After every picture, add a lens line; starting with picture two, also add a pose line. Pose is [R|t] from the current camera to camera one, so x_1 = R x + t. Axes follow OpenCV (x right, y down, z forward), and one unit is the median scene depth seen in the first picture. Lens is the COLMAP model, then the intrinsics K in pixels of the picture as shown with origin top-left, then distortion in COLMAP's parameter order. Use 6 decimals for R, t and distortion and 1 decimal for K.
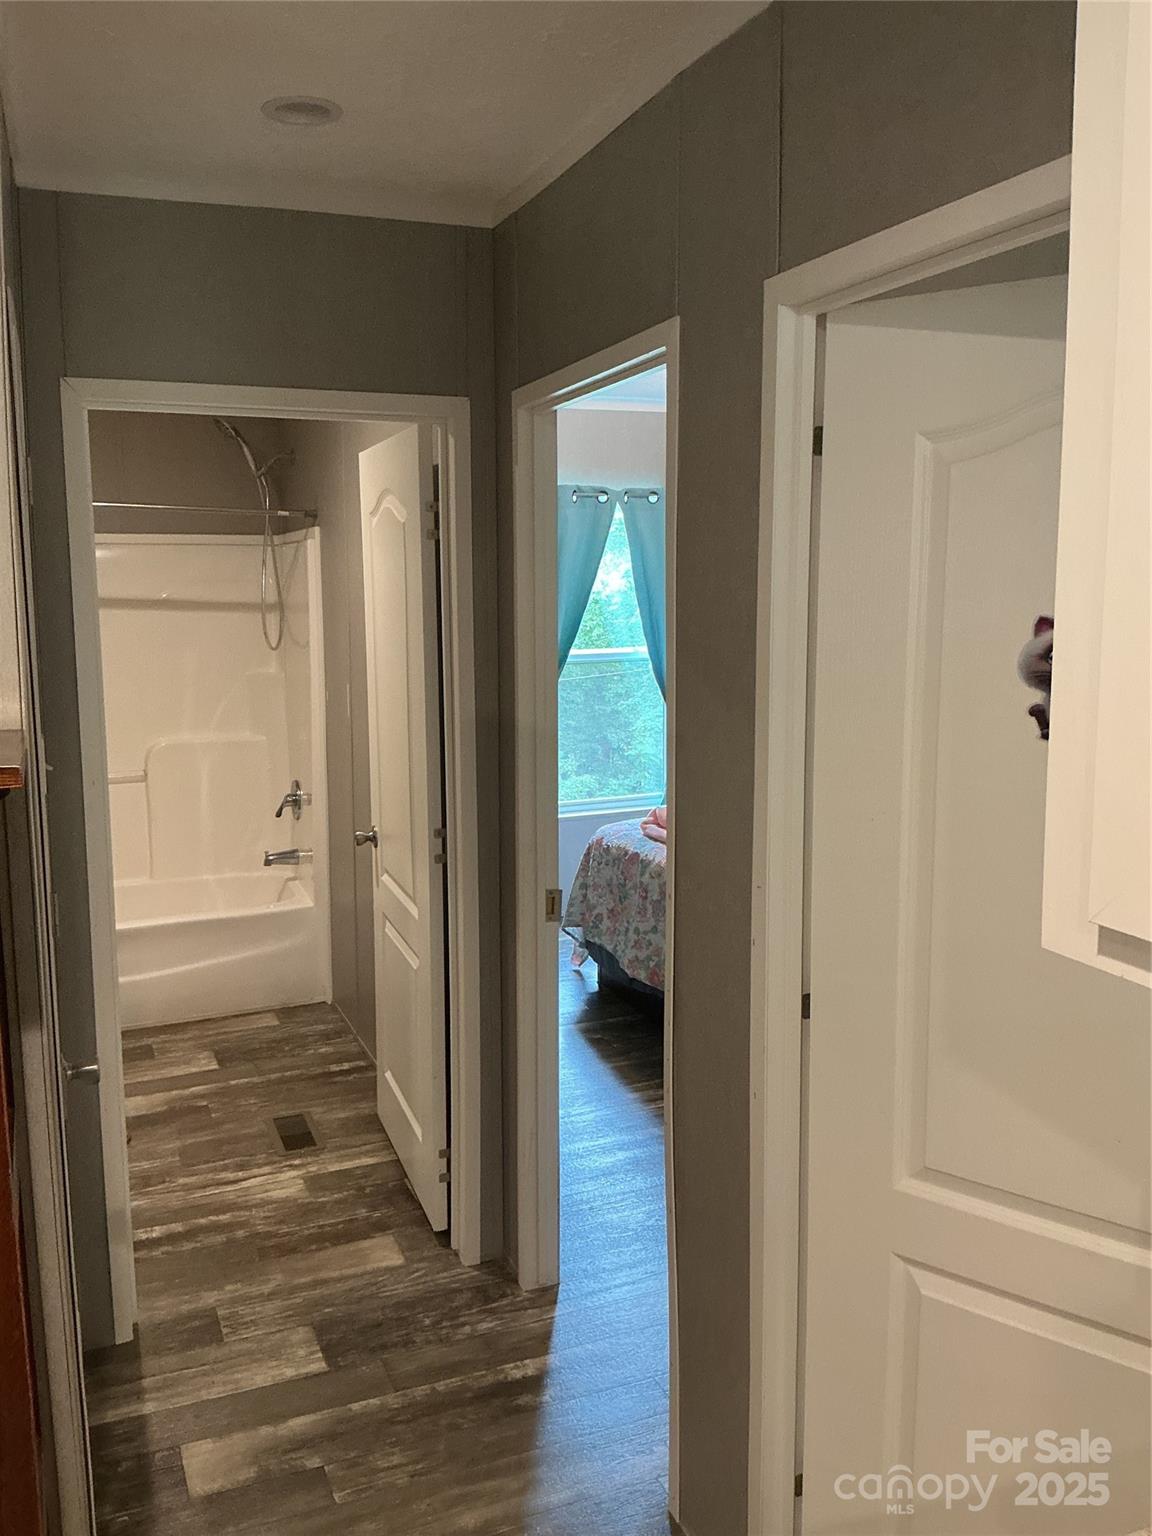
lens RADIAL K [[1284.5, 0, 572.4], [0, 1284.5, 765.5], [0, 0, 1]] dist [0.025523, -0.063349]
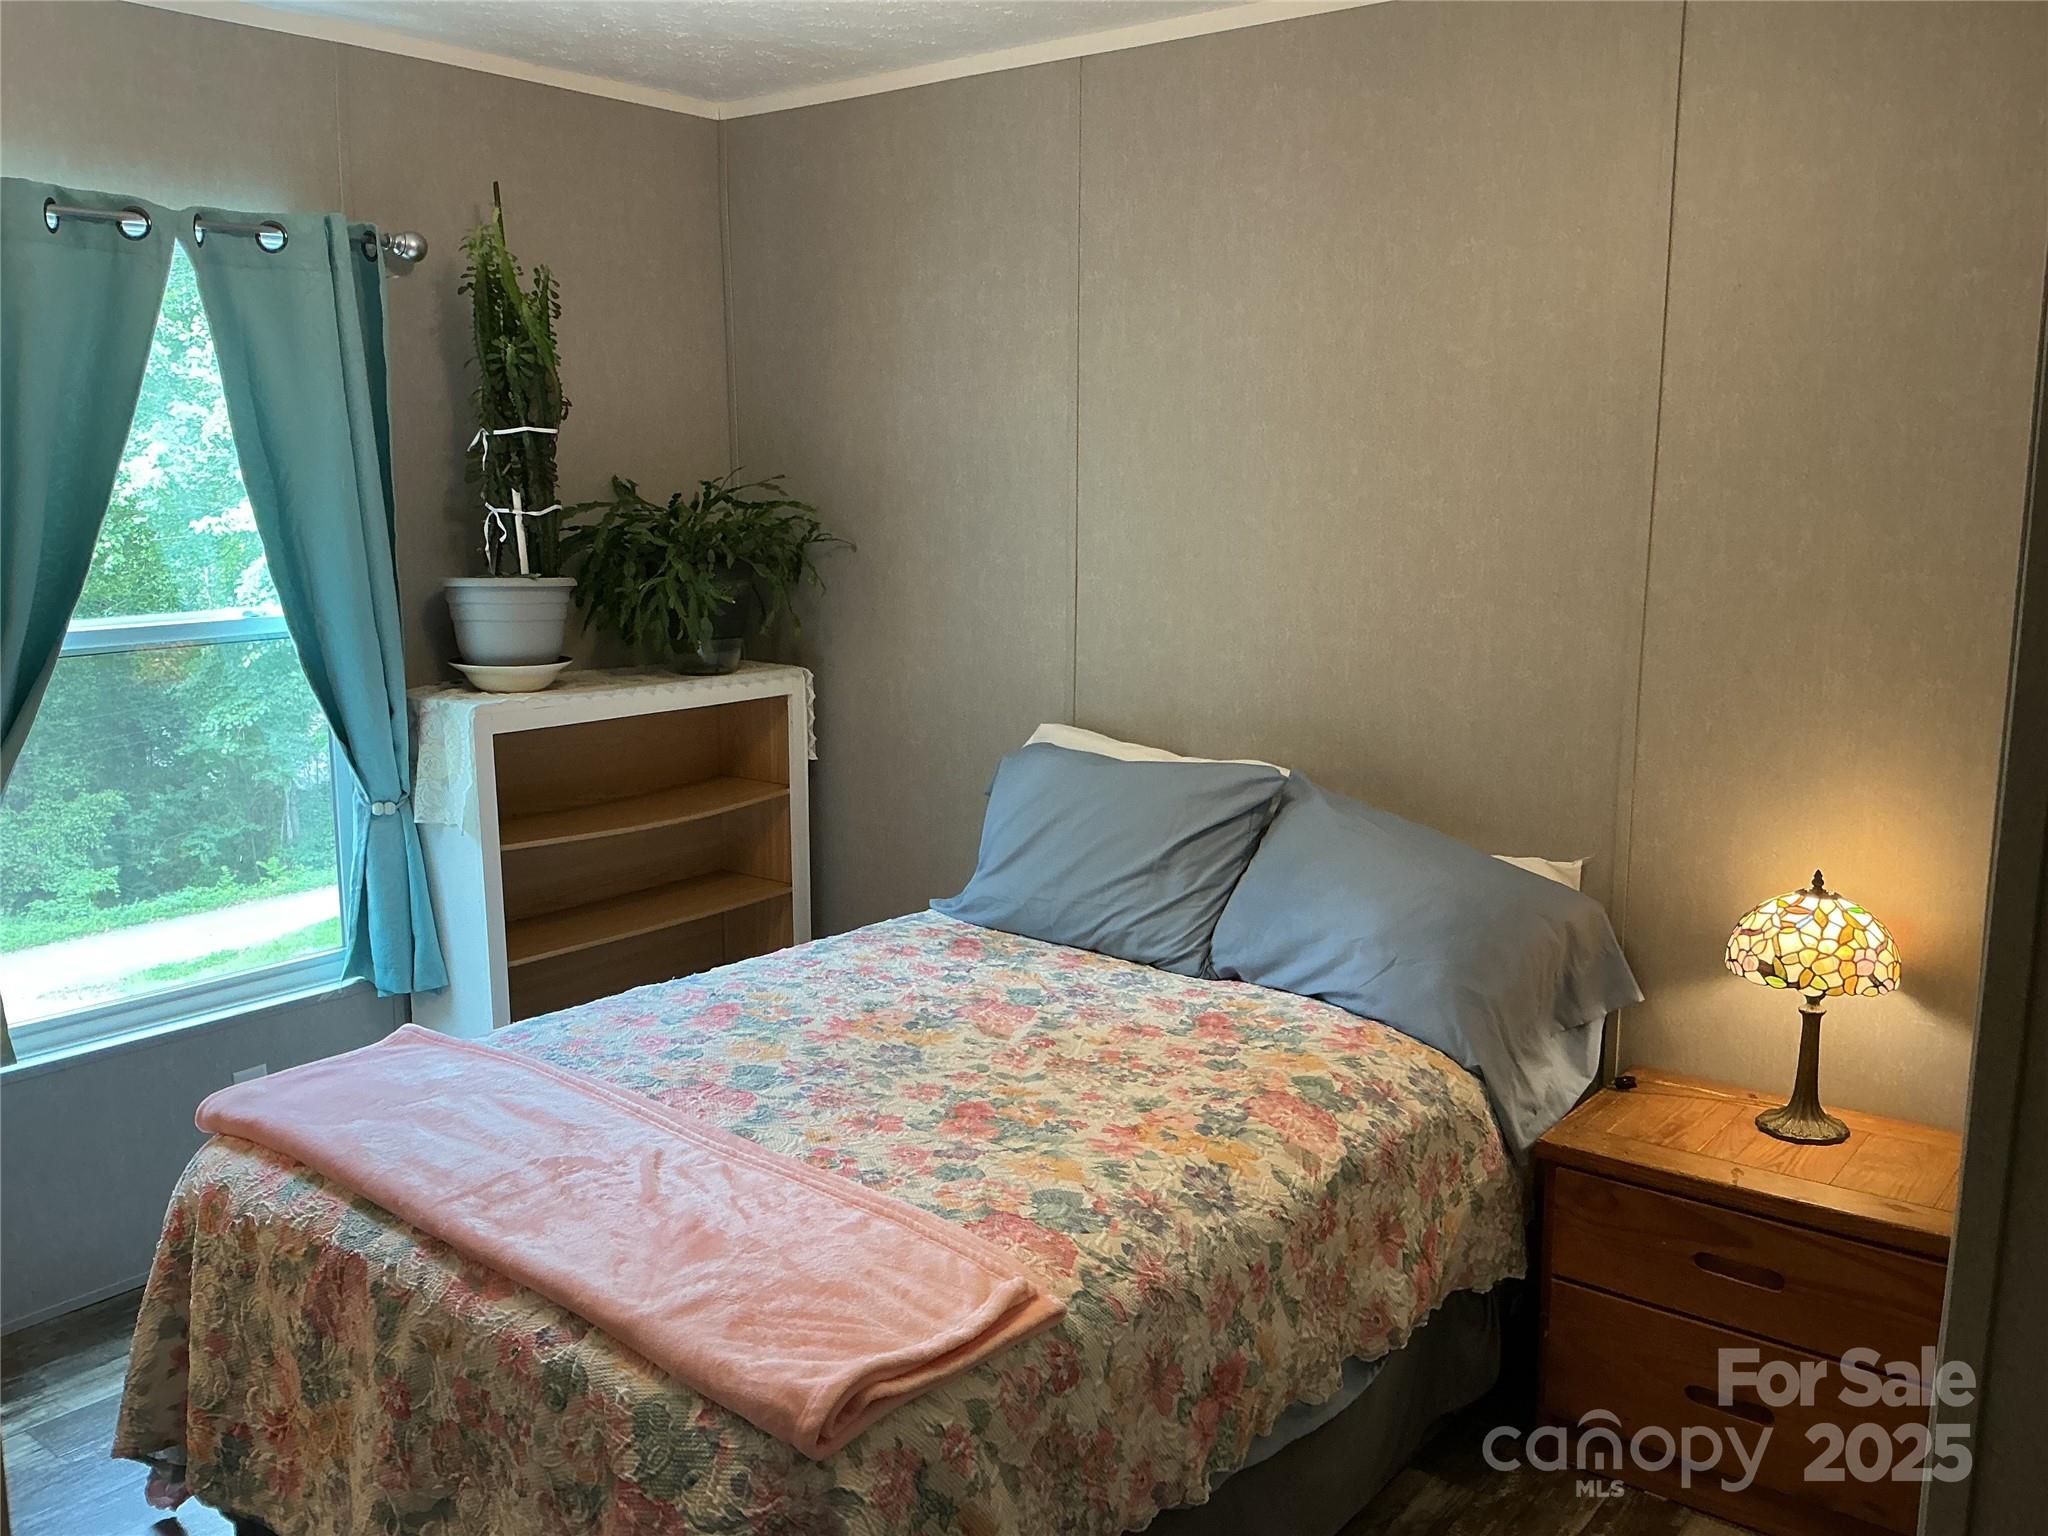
lens RADIAL K [[1712.6, 0, 1025.3], [0, 1712.6, 767.3], [0, 0, 1]] dist [0.025523, -0.063349]
pose [[0.873738, -0.070118, 0.481316, -0.001736], [0.060285, 0.997536, 0.035885, -0.046698], [-0.482647, -0.002338, 0.875812, 0.412601]]
